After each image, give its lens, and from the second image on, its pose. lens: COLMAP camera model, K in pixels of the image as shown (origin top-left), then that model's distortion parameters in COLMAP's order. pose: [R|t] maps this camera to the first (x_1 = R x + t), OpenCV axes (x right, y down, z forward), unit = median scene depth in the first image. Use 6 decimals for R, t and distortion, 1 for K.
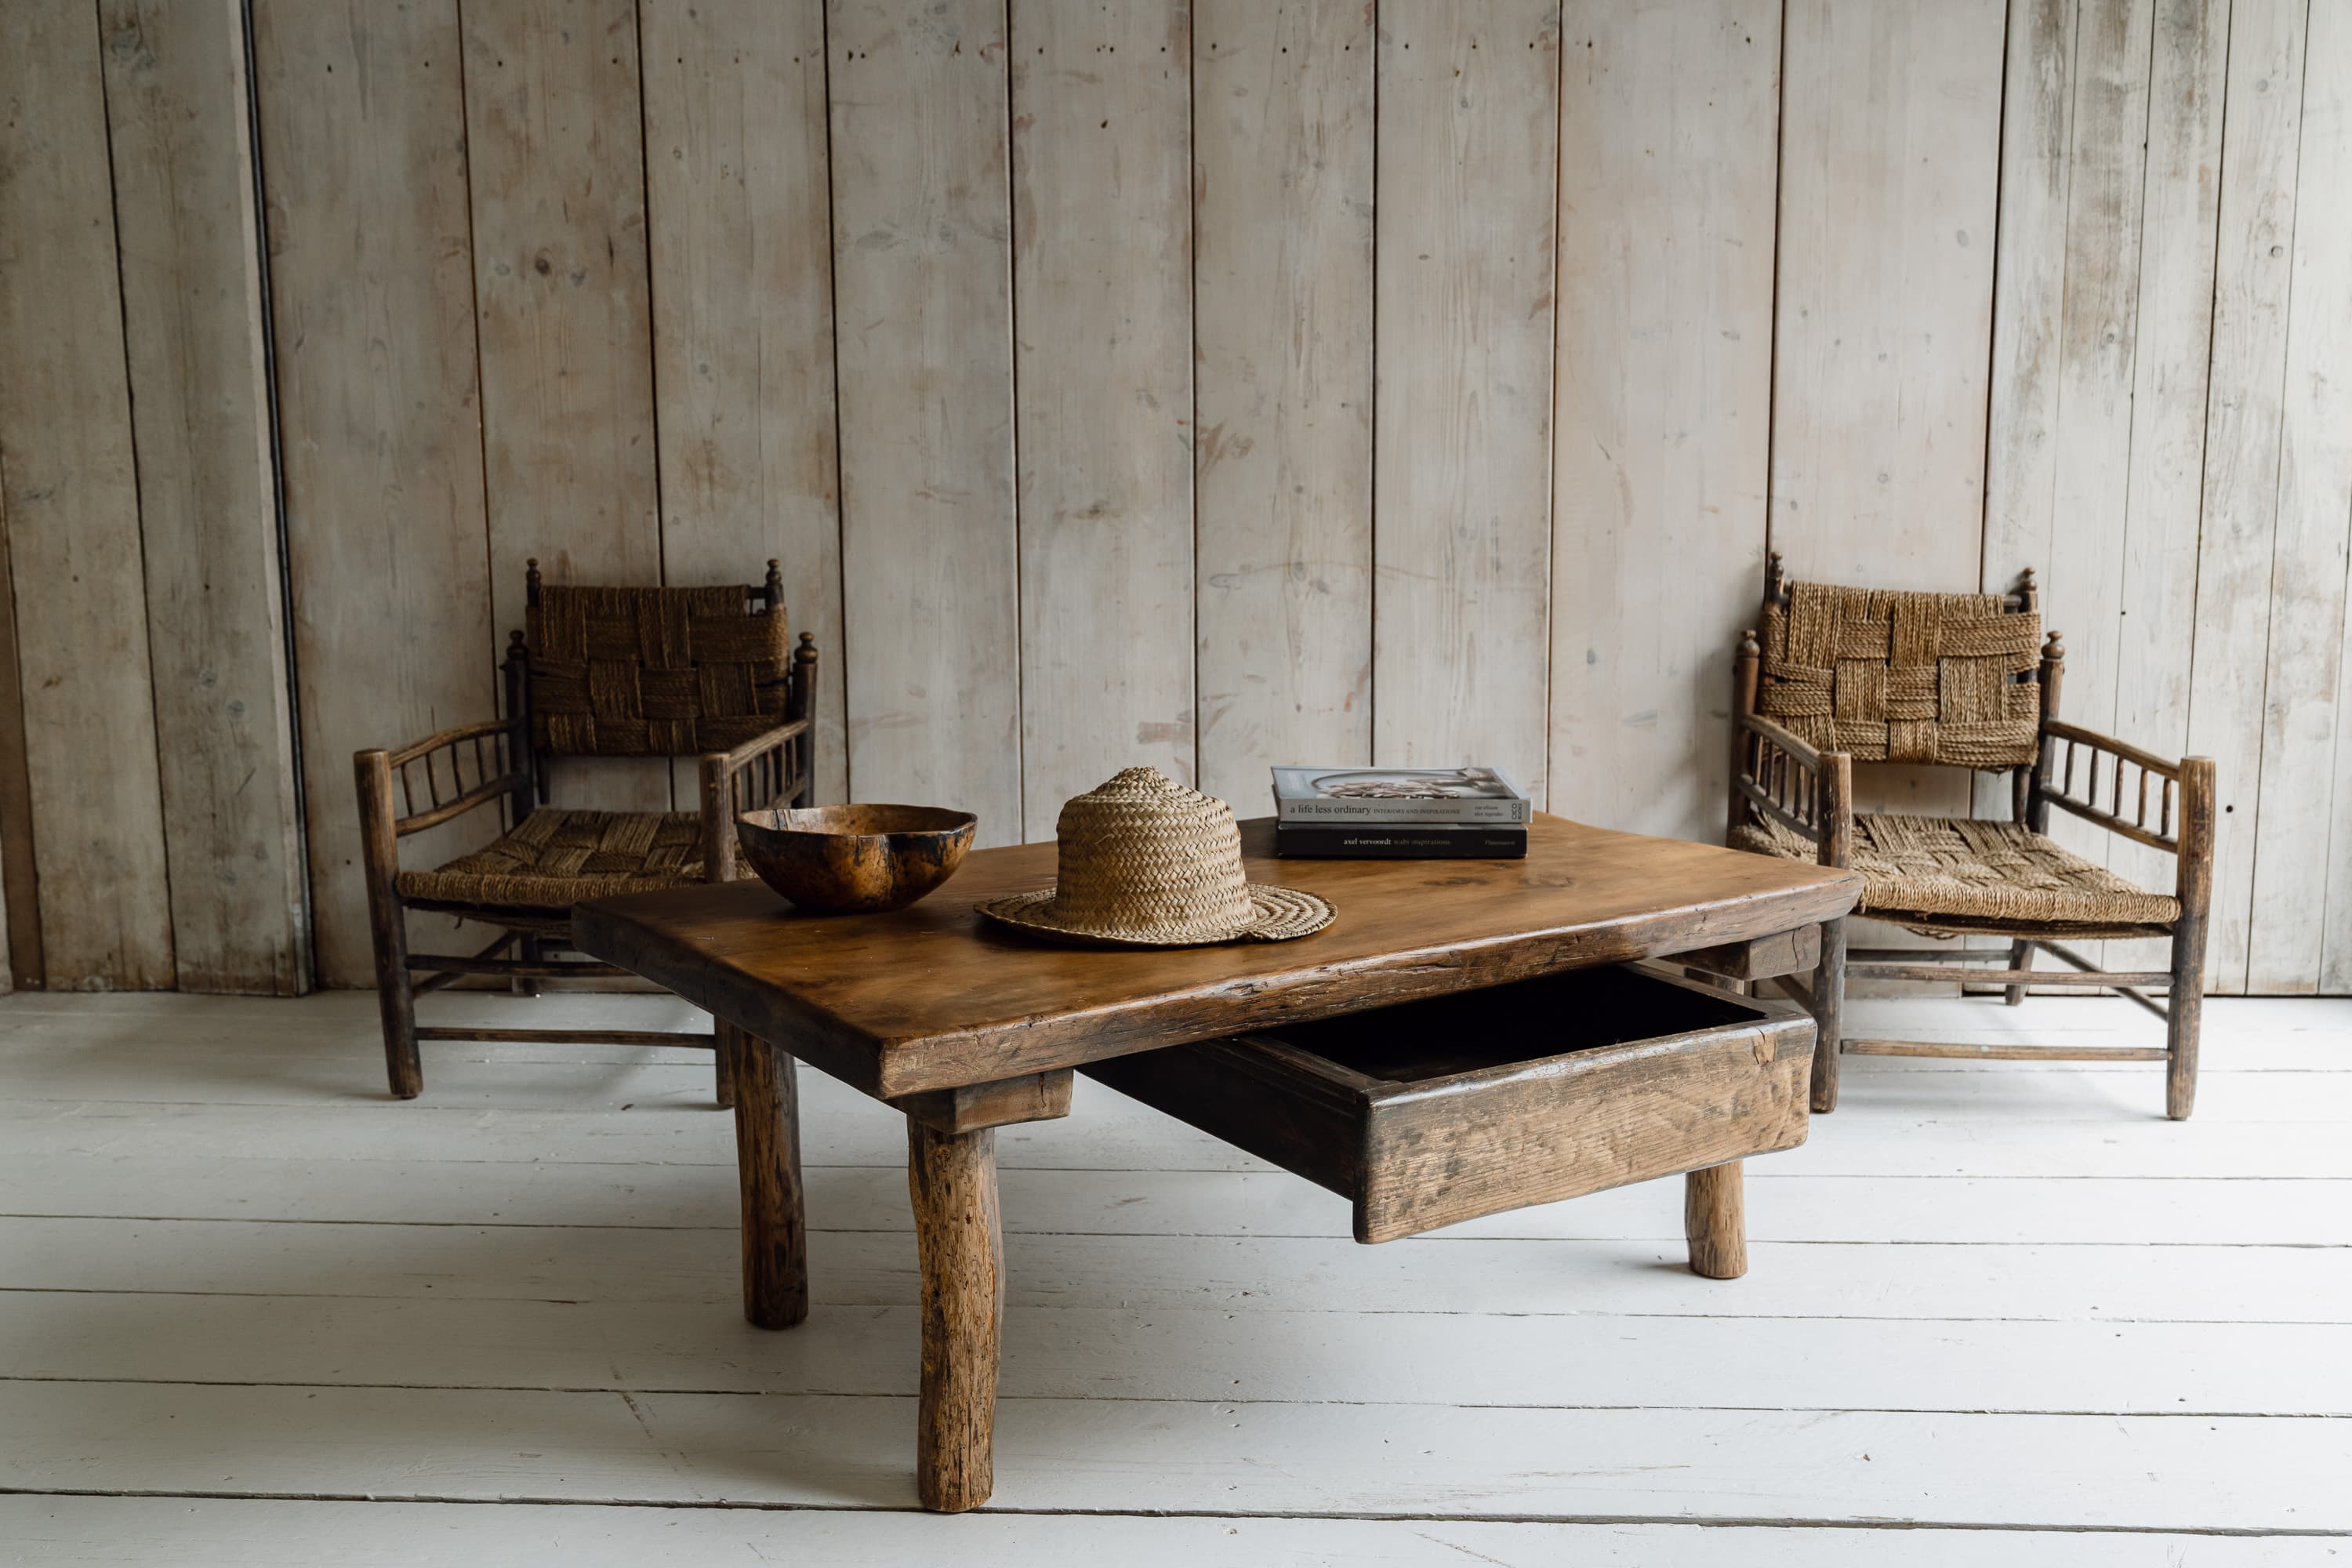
lens RADIAL K [[2188.2, 0, 1174.3], [0, 2188.2, 775.2], [0, 0, 1]] dist [-0.004586, 0.000000]
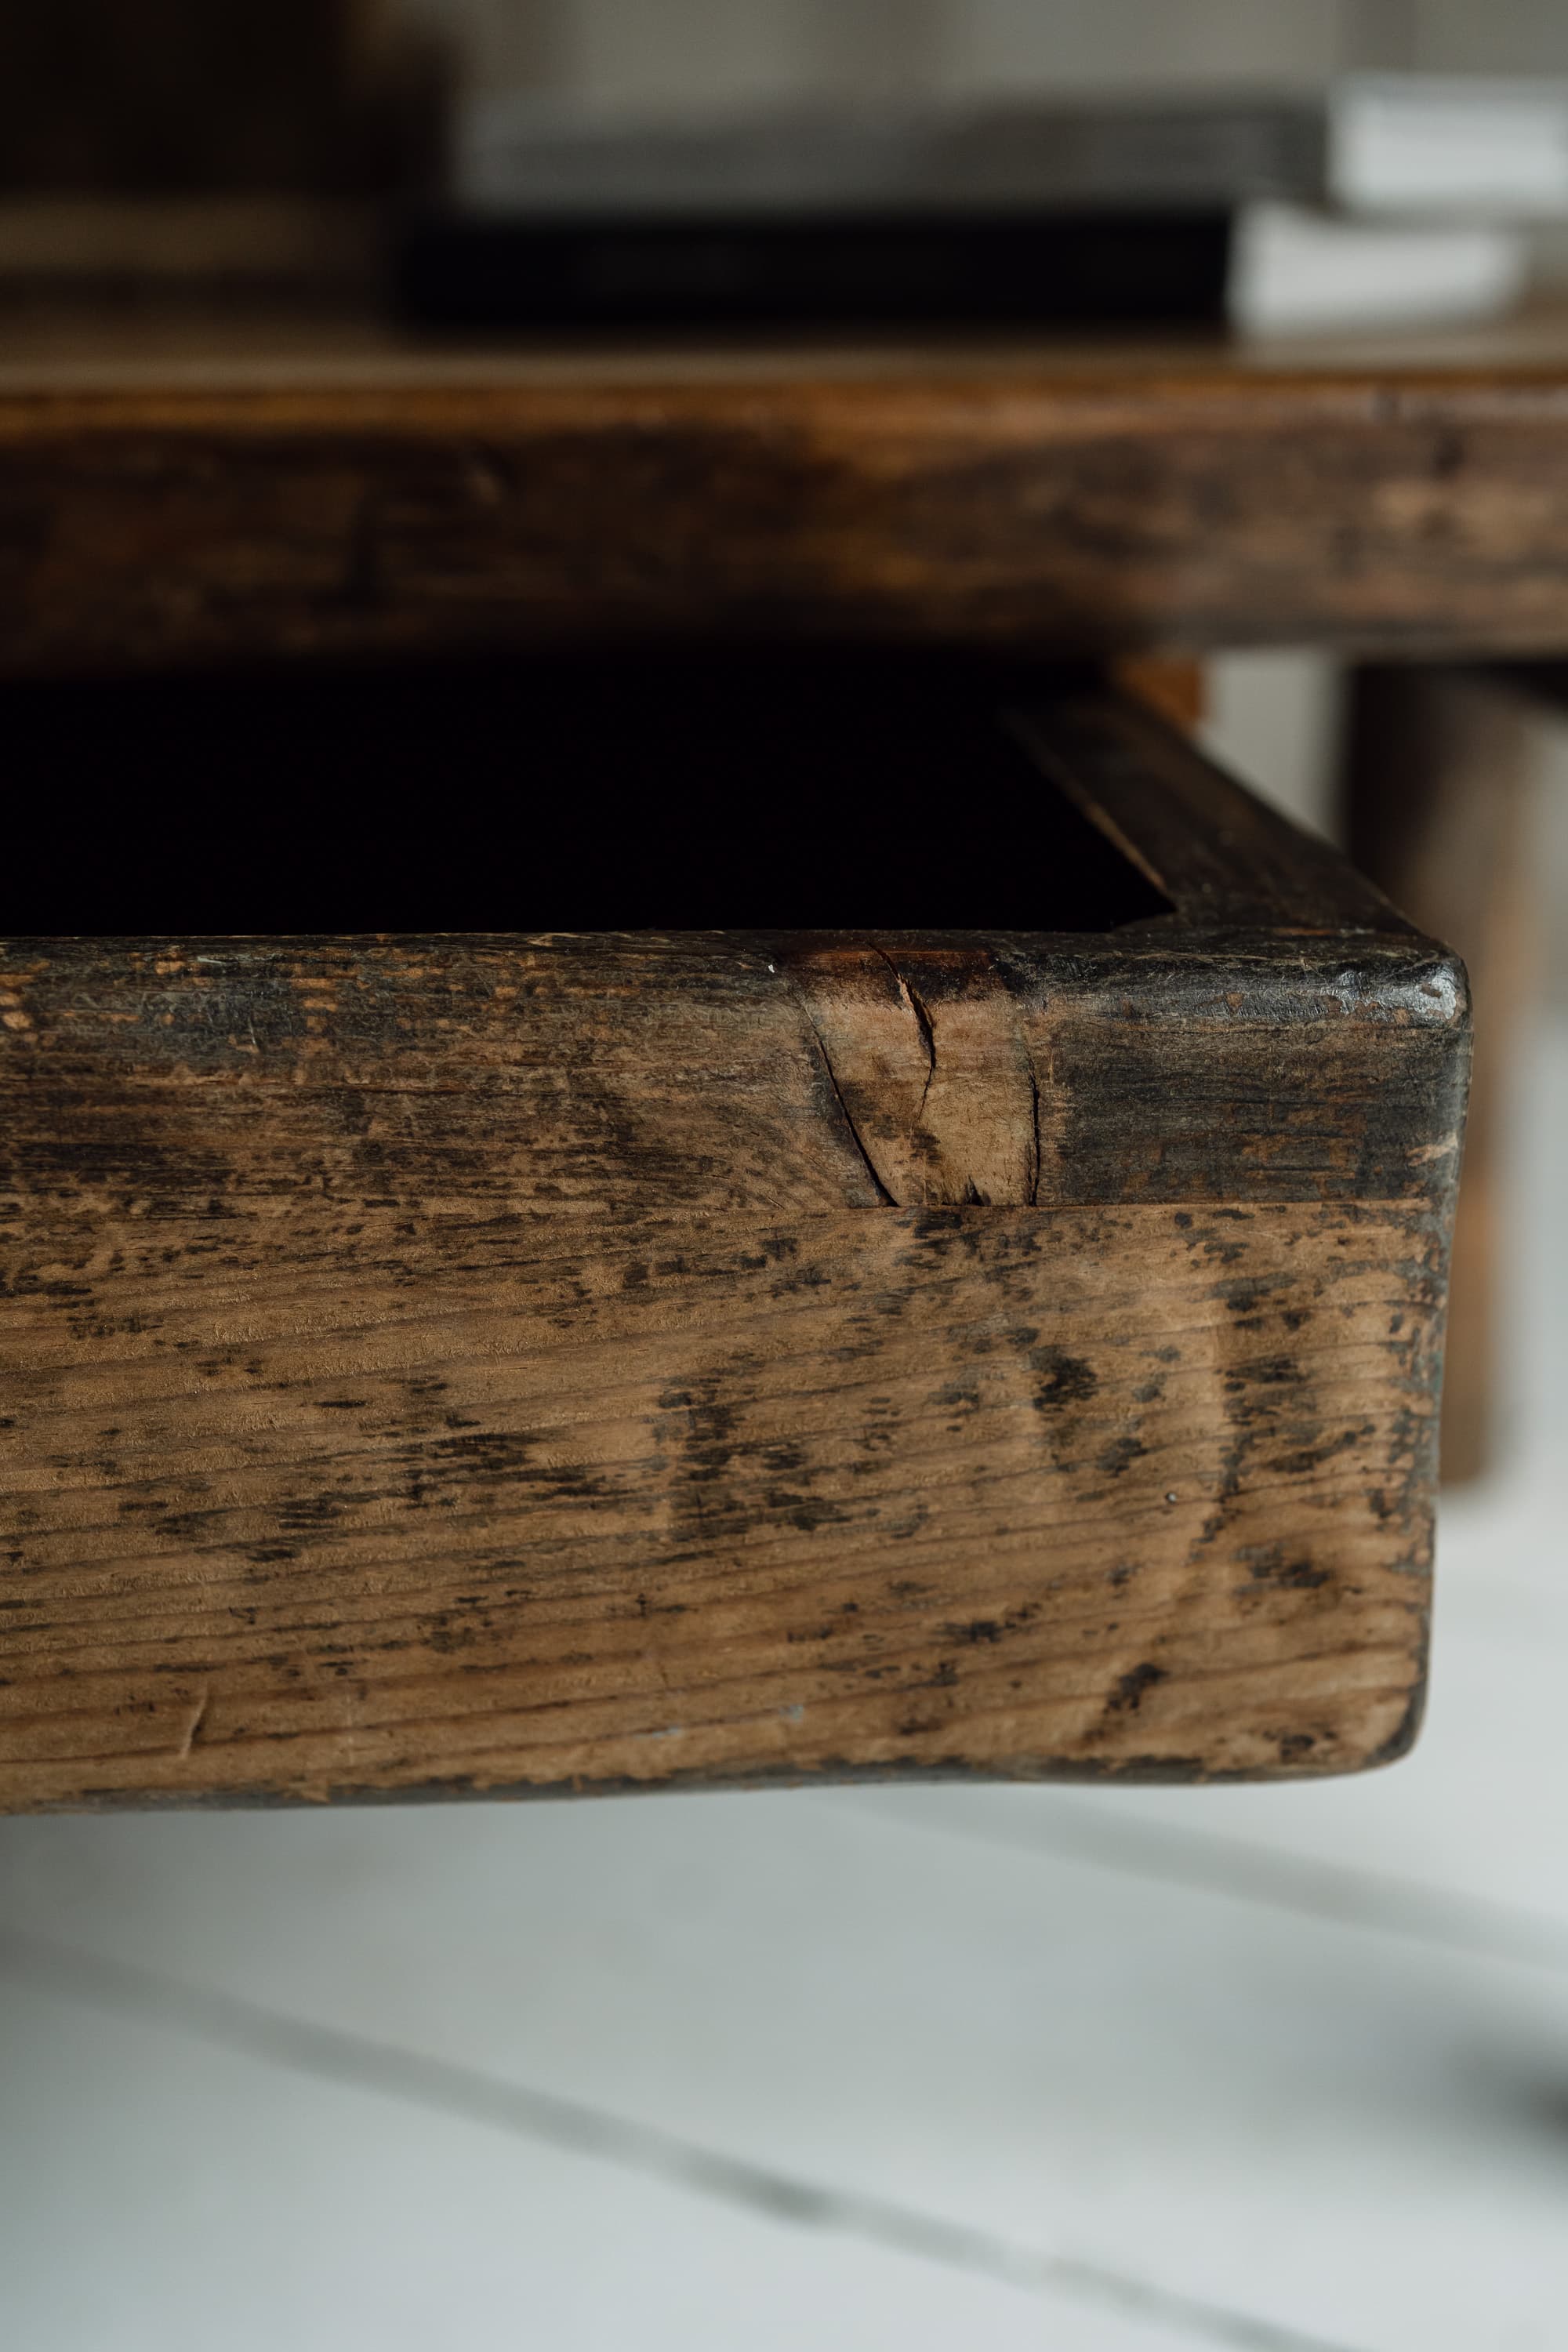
lens RADIAL K [[3520.6, 0, 763.4], [0, 3520.6, 1188.3], [0, 0, 1]] dist [-0.018355, 0.000000]
pose [[0.877520, 0.115032, -0.465540, 0.214550], [-0.055566, 0.988655, 0.139550, 0.056131], [0.476311, -0.096590, 0.873956, 0.451558]]
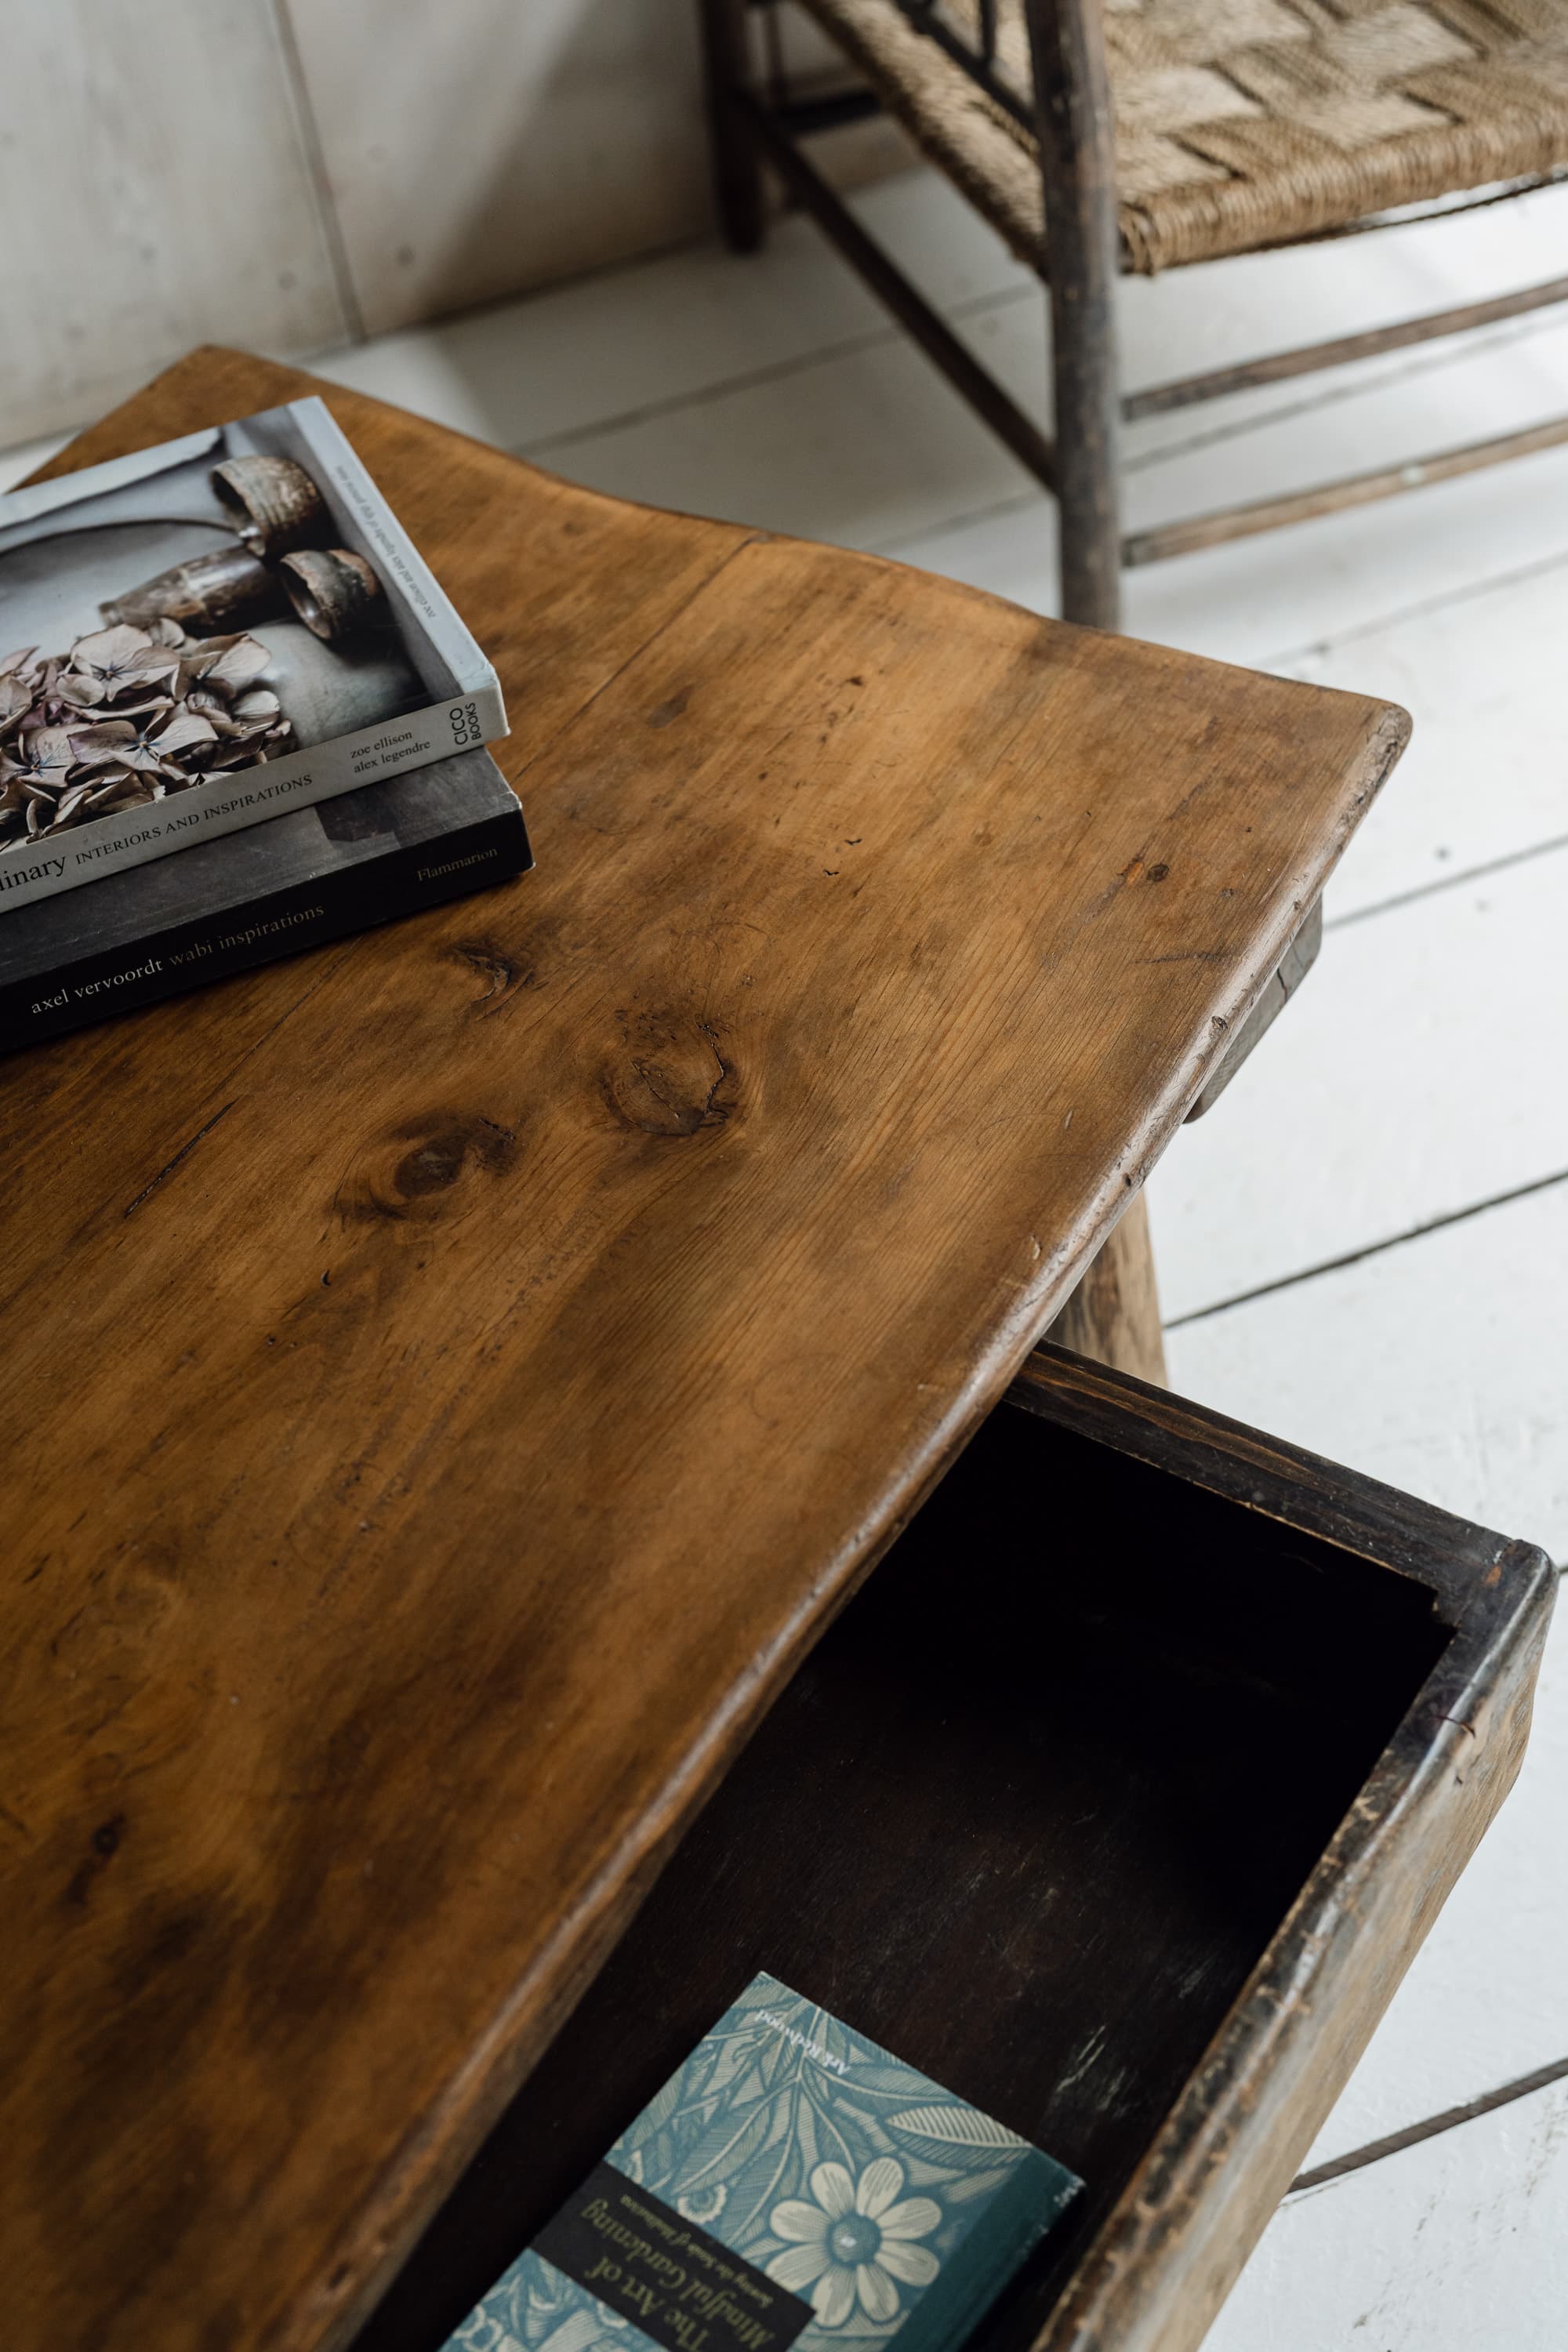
lens RADIAL K [[3342.9, 0, 802.6], [0, 3342.9, 1161.0], [0, 0, 1]] dist [0.004188, 0.000000]
pose [[0.907248, -0.357725, 0.221211, 0.044609], [0.150135, 0.766736, 0.624160, -0.184789], [-0.392888, -0.533057, 0.749326, 0.388854]]
